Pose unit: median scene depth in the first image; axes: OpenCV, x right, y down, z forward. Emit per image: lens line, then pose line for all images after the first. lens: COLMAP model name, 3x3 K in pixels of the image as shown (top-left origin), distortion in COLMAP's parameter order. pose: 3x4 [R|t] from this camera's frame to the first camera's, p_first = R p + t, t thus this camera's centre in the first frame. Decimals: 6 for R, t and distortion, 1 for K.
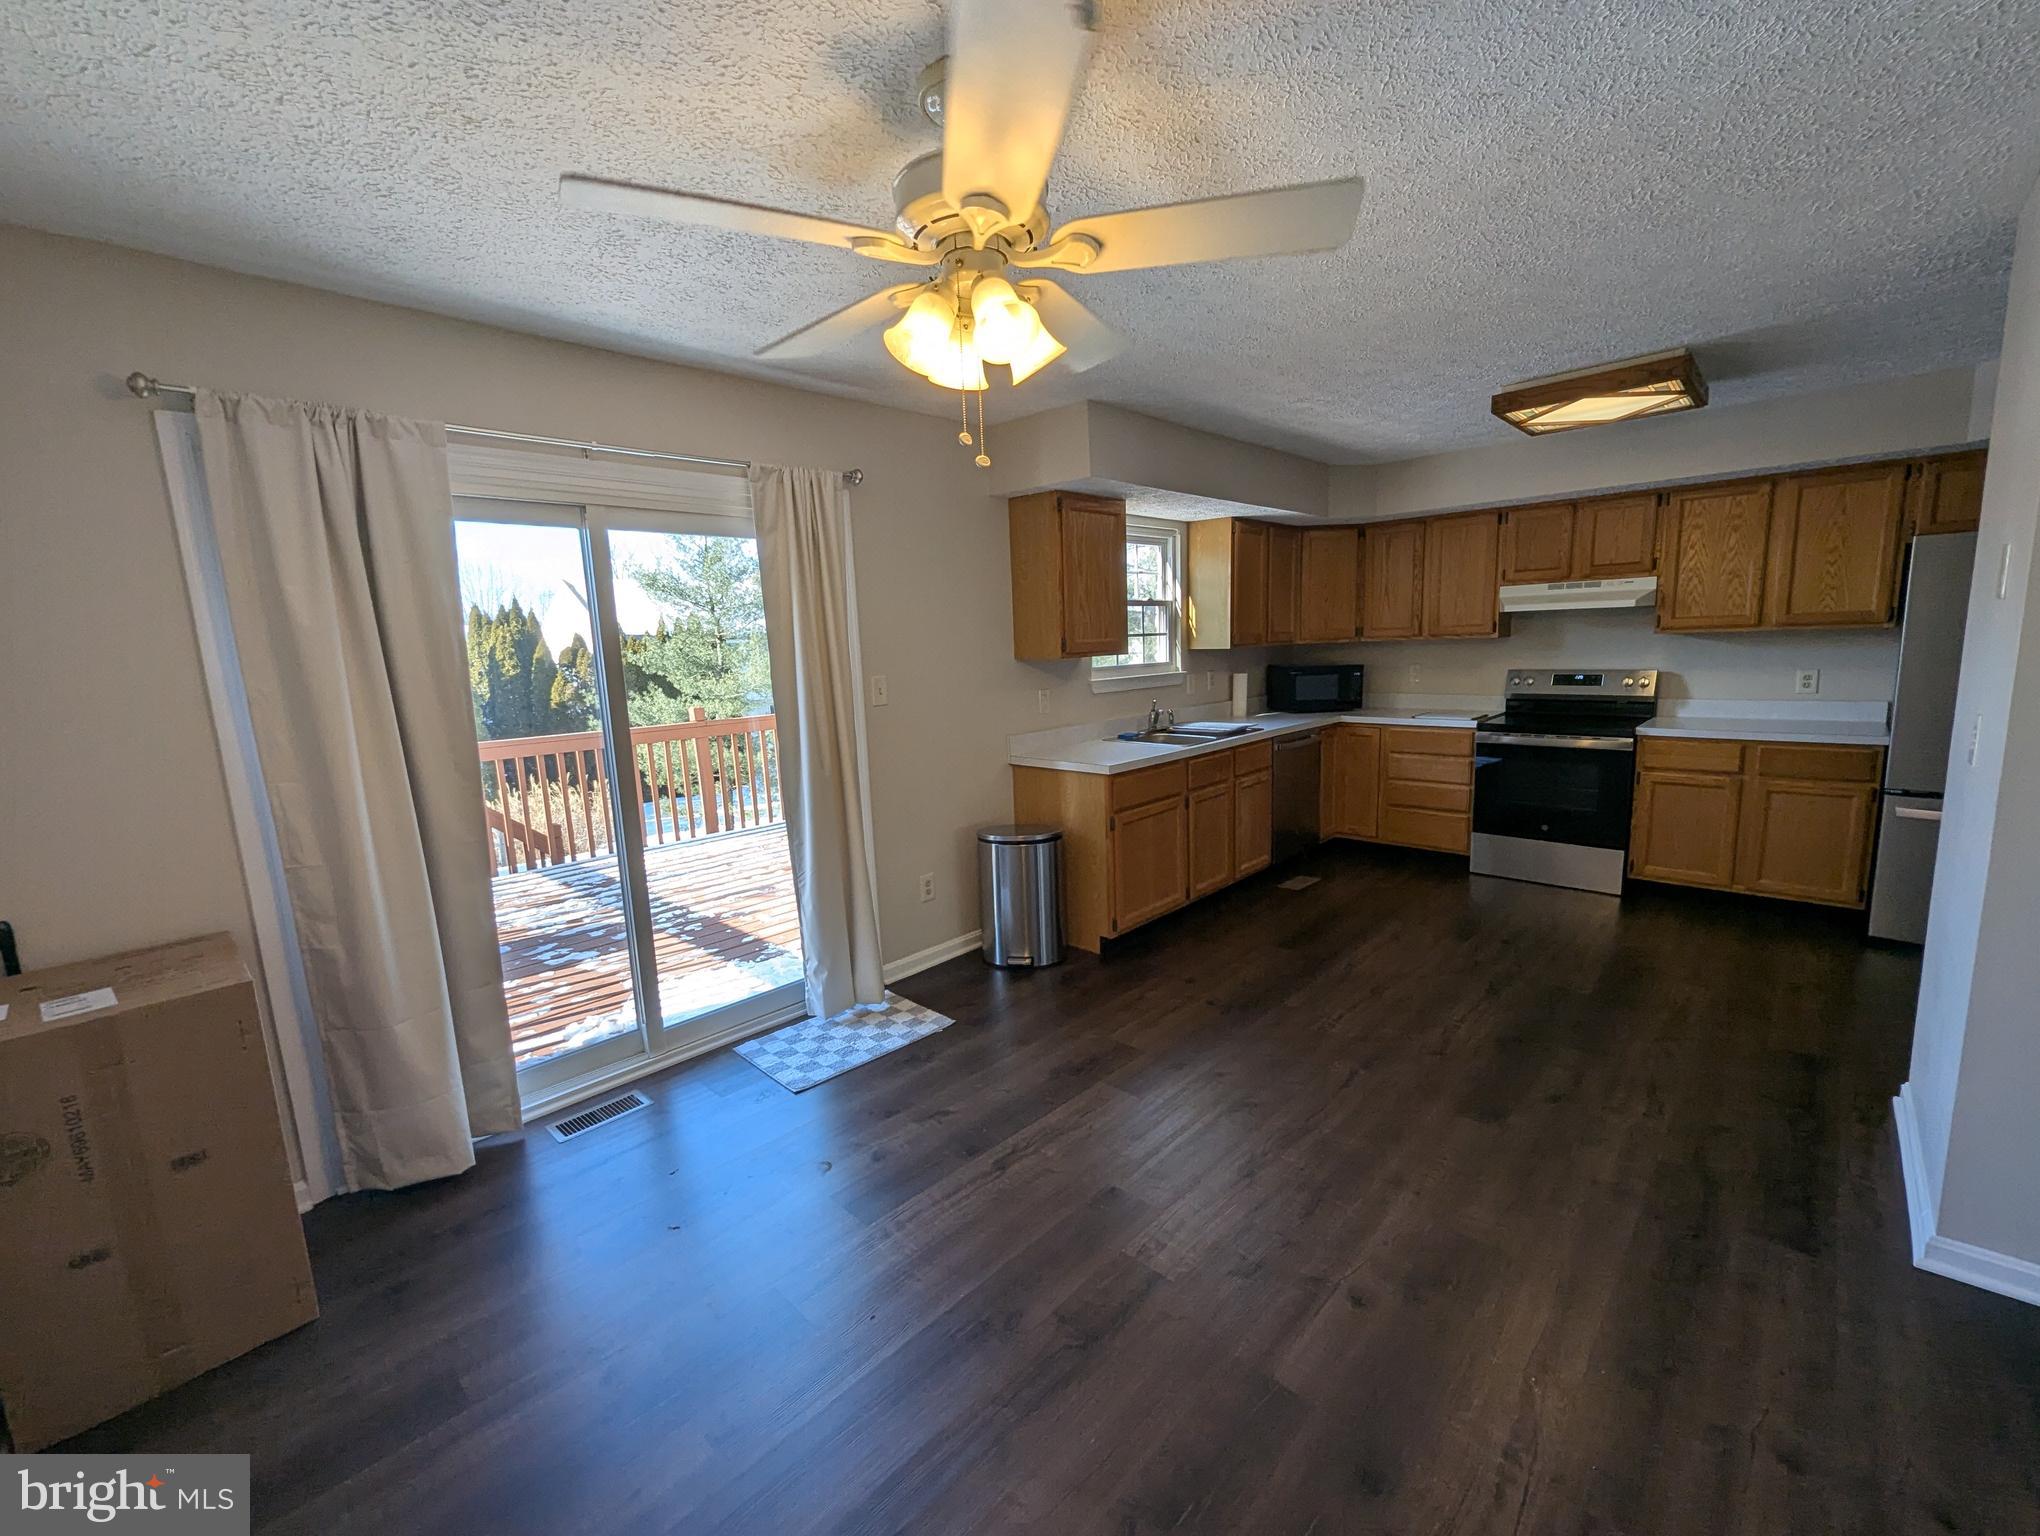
lens RADIAL K [[848.5, 0, 1029.1], [0, 848.5, 773.7], [0, 0, 1]] dist [-0.001501, -0.000369]
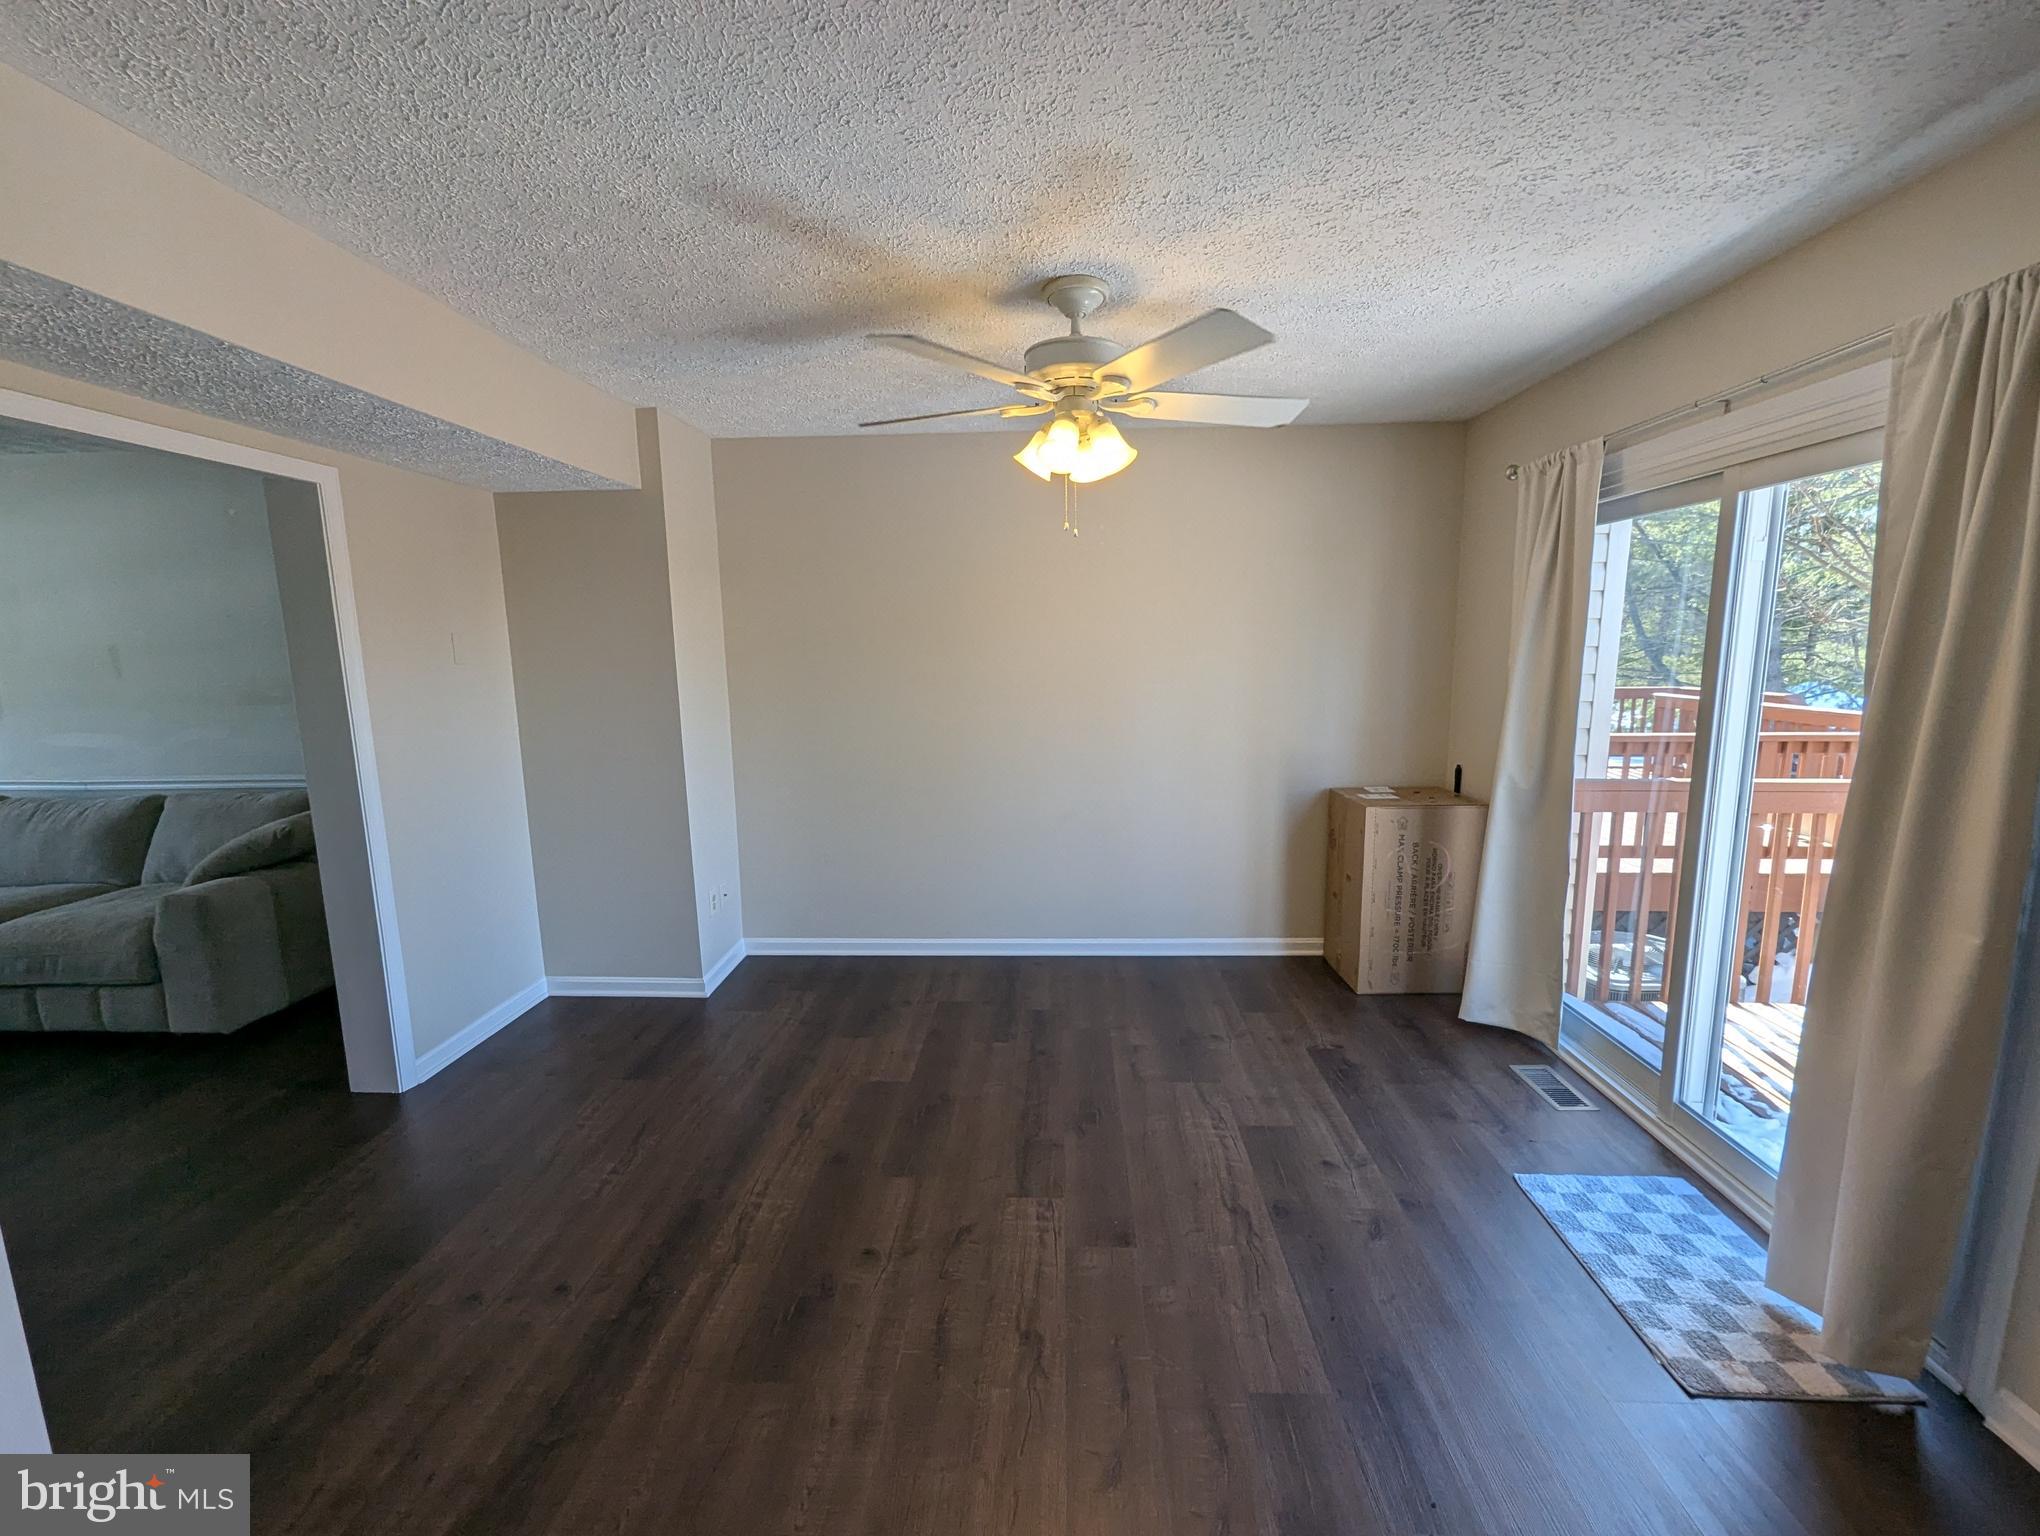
lens RADIAL K [[848.5, 0, 1023.2], [0, 848.5, 775.0], [0, 0, 1]] dist [-0.001501, -0.000369]
pose [[-0.755542, 0.144967, -0.638859, 0.708719], [-0.065107, 0.953763, 0.293422, -0.269903], [0.651857, 0.263287, -0.711170, 1.454911]]
